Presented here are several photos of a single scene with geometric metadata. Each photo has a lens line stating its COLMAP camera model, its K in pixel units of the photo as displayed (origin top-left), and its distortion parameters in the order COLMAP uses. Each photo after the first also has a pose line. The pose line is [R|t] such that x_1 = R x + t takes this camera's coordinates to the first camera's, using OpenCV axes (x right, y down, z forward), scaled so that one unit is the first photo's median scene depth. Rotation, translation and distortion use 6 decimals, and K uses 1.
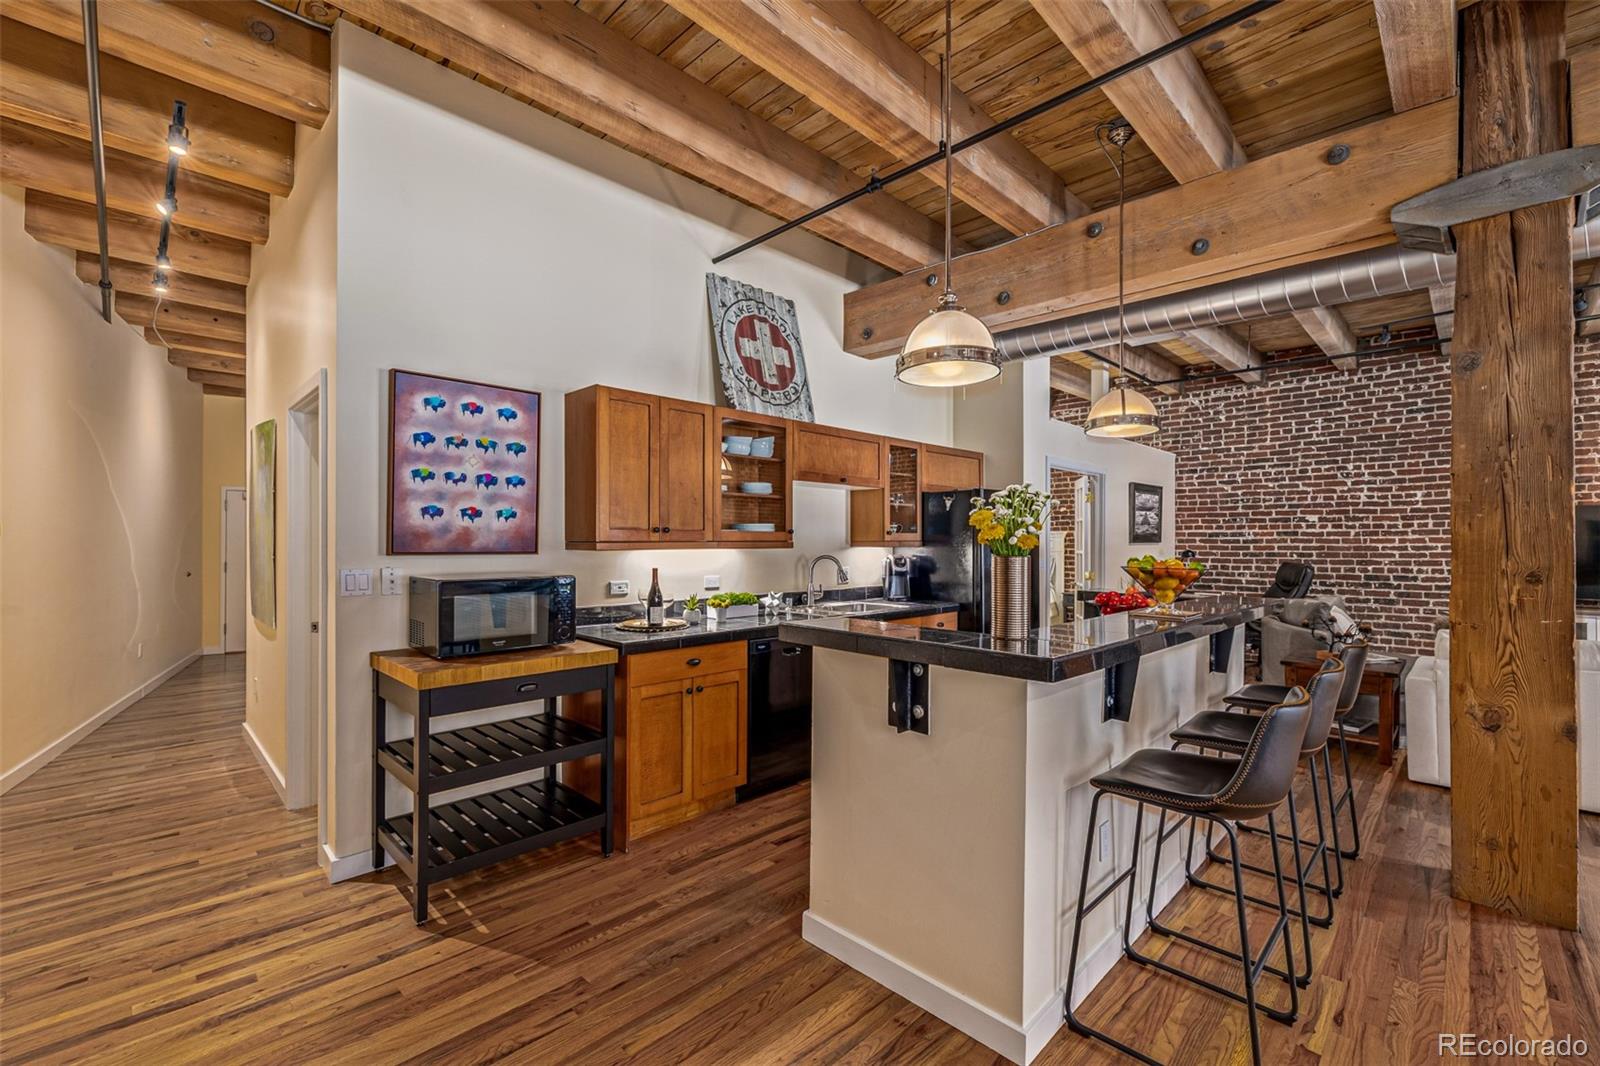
lens RADIAL K [[676.8, 0, 805.1], [0, 676.8, 539.7], [0, 0, 1]] dist [0.002648, -0.000505]
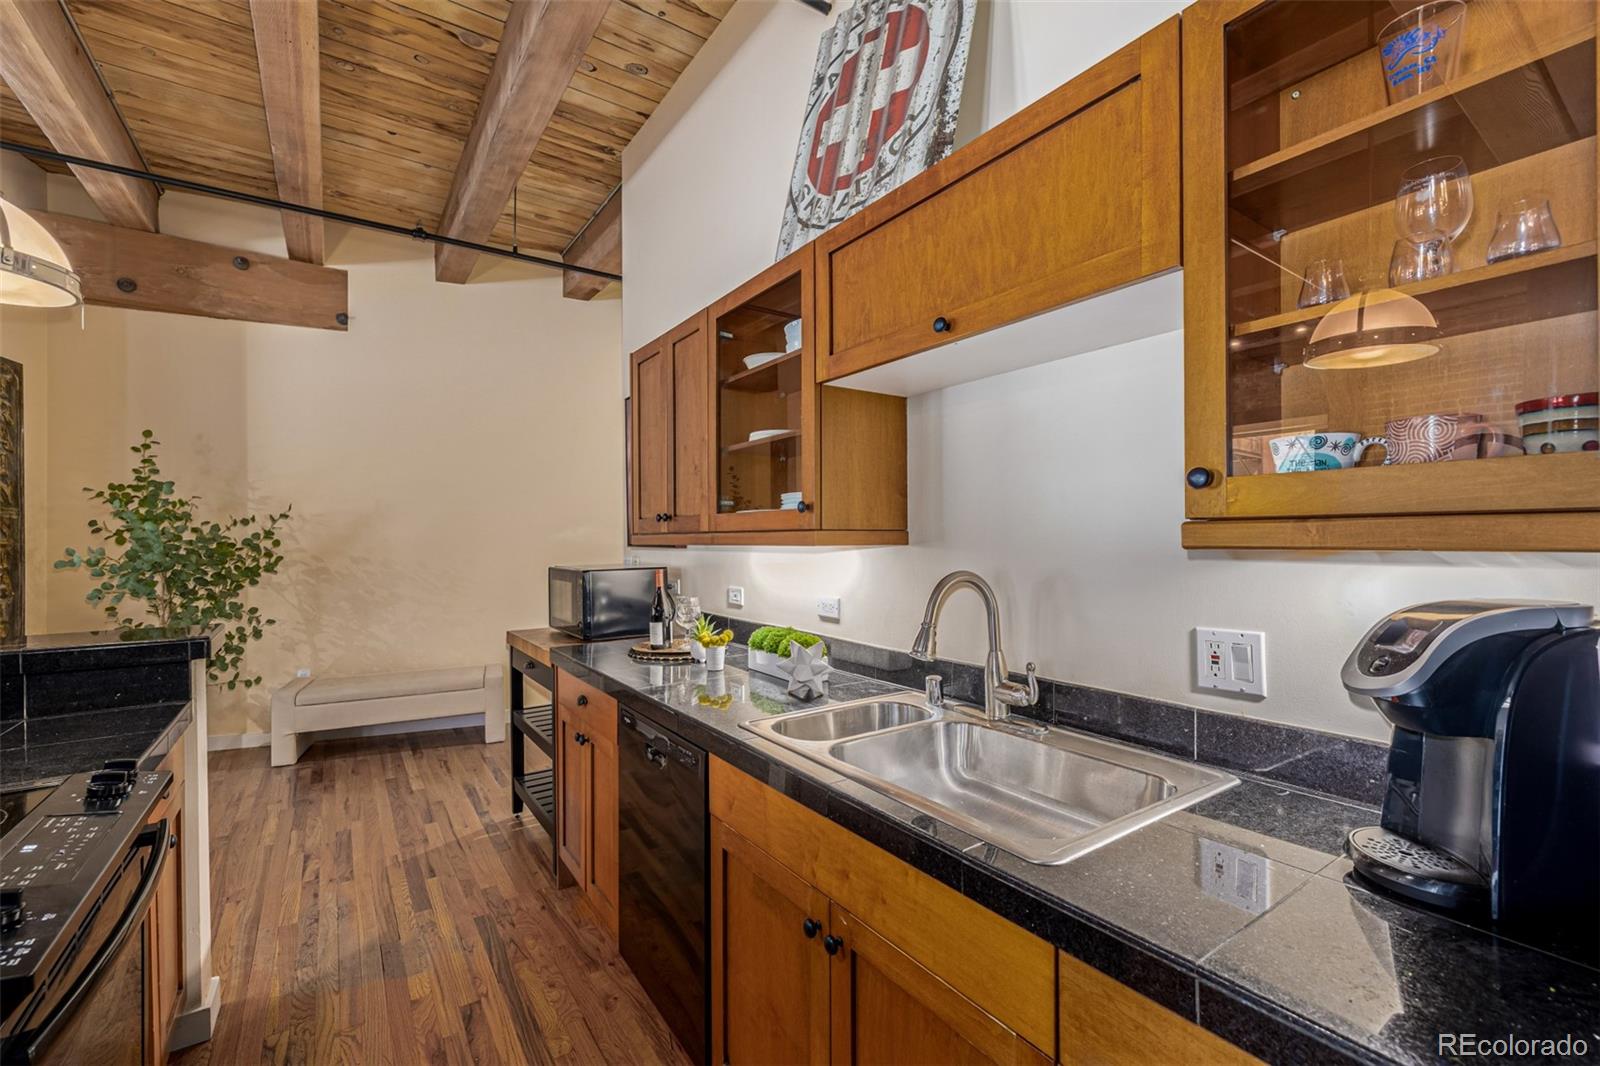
lens RADIAL K [[676.8, 0, 810.8], [0, 676.8, 538.5], [0, 0, 1]] dist [0.002648, -0.000505]
pose [[-0.177388, -0.000239, -0.984141, 0.373130], [0.006607, 0.999977, -0.001434, 0.008182], [0.984119, -0.006757, -0.177382, 1.012521]]
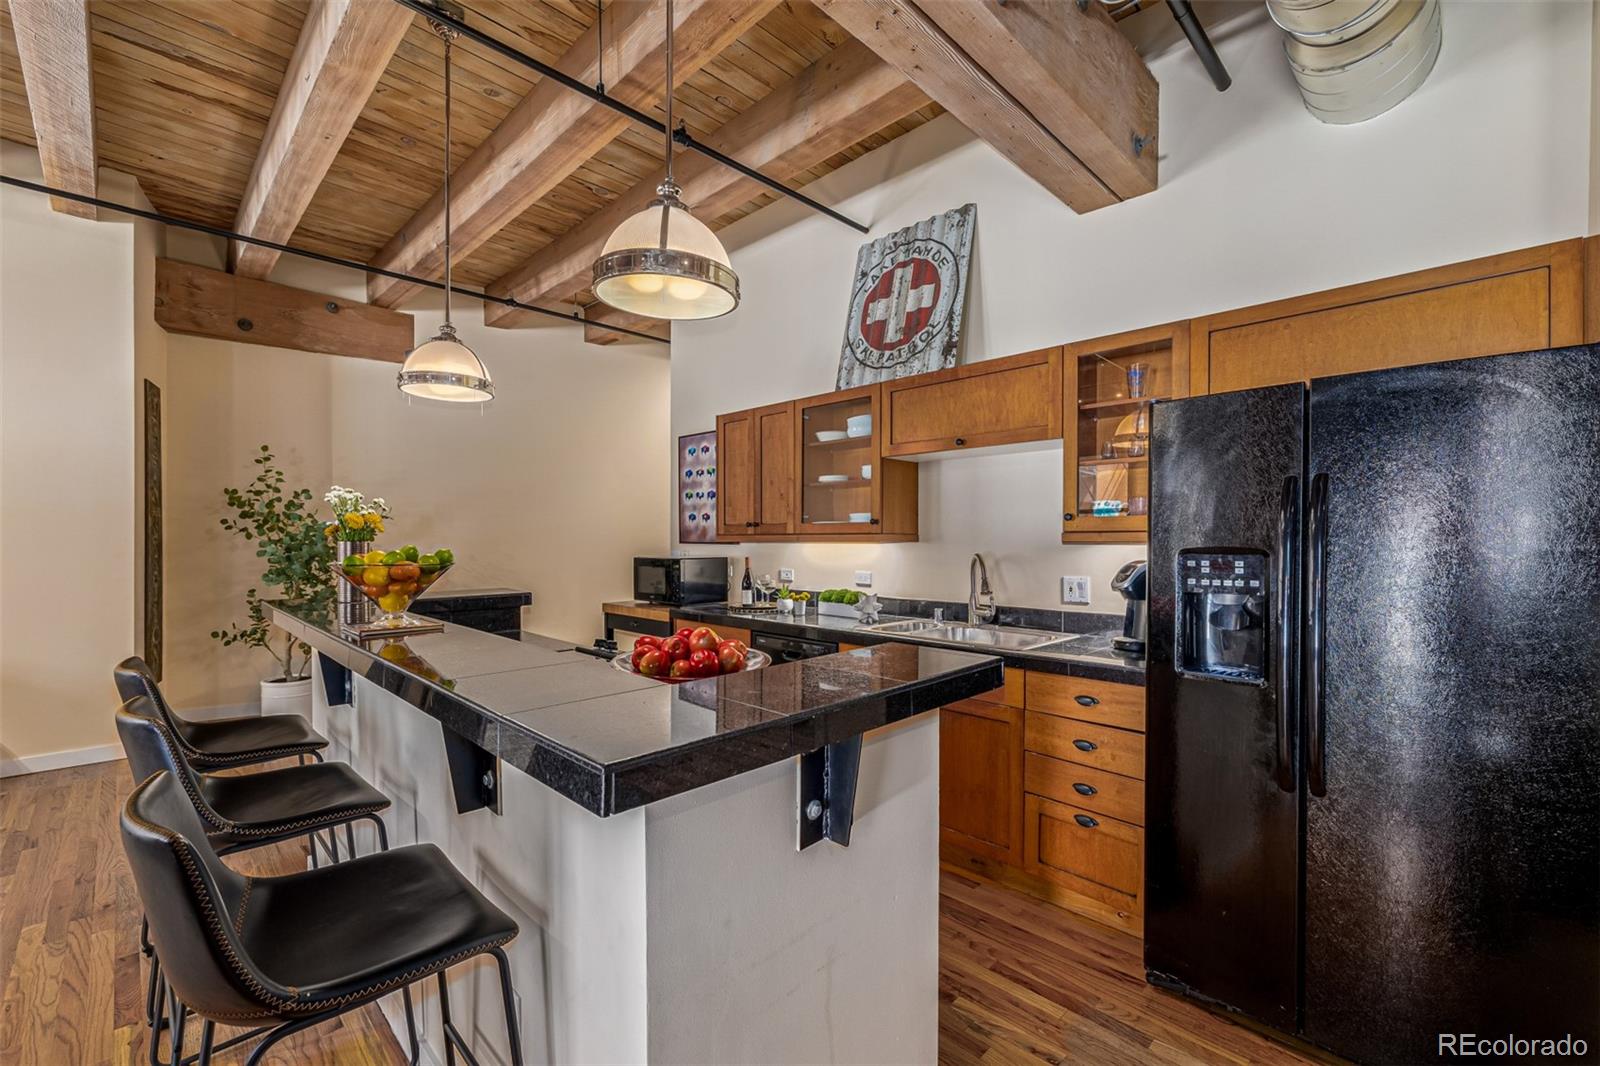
lens RADIAL K [[676.8, 0, 805.2], [0, 676.8, 549.6], [0, 0, 1]] dist [0.002648, -0.000505]
pose [[-0.001376, 0.013176, -0.999912, 0.746927], [-0.000753, 0.999913, 0.013177, 0.010800], [0.999999, 0.000771, -0.001366, 0.861424]]
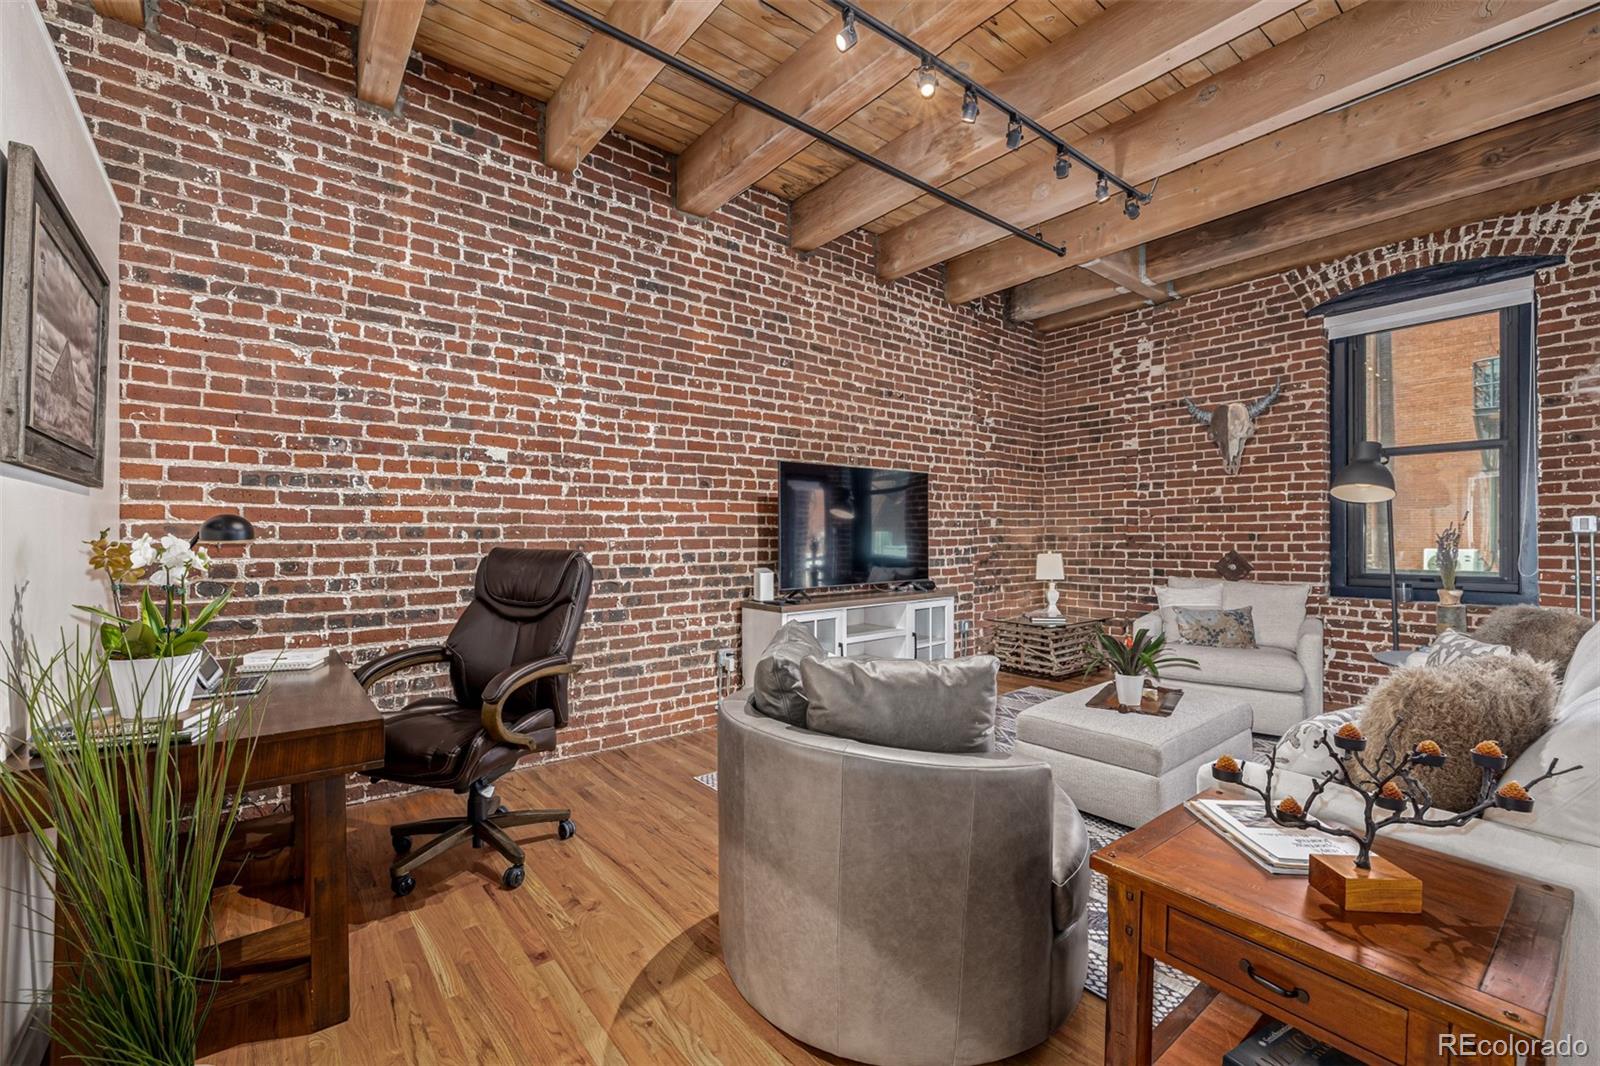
lens RADIAL K [[676.8, 0, 801.4], [0, 676.8, 537.2], [0, 0, 1]] dist [0.002648, -0.000505]
pose [[0.108769, -0.000743, 0.994067, 0.516661], [-0.003296, 0.999994, 0.001108, 0.041381], [-0.994062, -0.003397, 0.108766, 1.248920]]
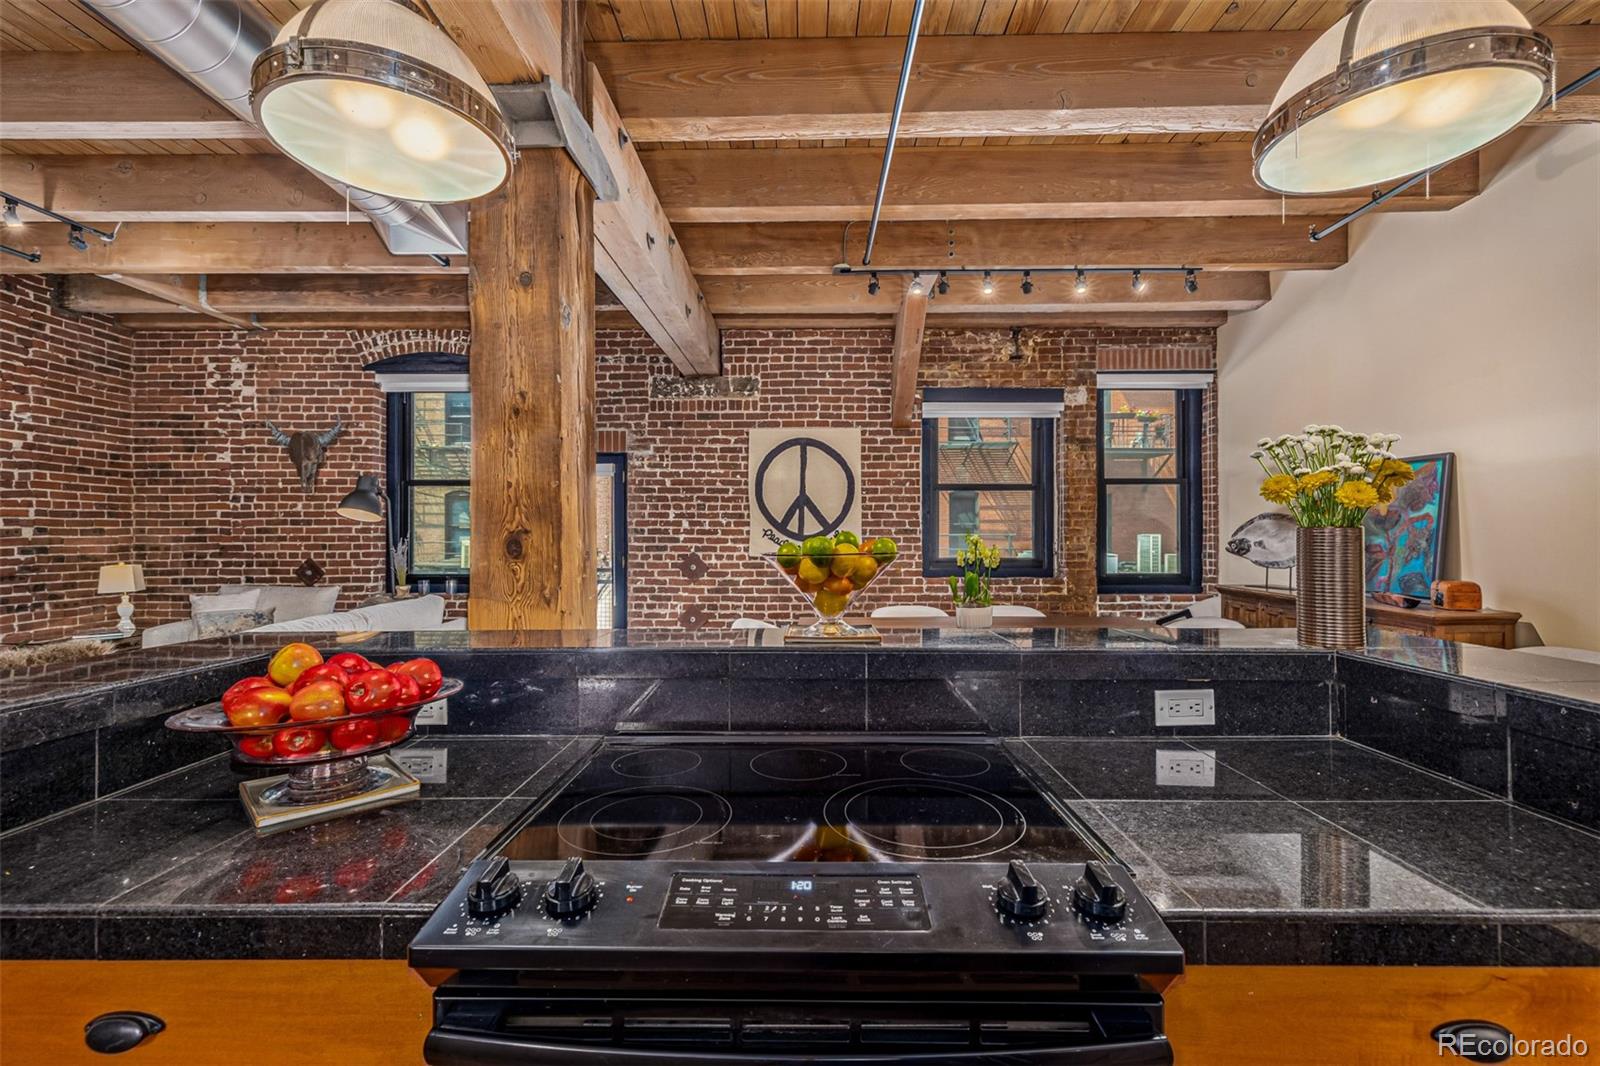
lens RADIAL K [[676.8, 0, 808.8], [0, 676.8, 531.1], [0, 0, 1]] dist [0.002648, -0.000505]
pose [[-0.694467, 0.004619, 0.719510, 0.069819], [-0.003193, 0.999950, -0.009501, 0.016844], [-0.719518, -0.008895, -0.694417, 0.838694]]
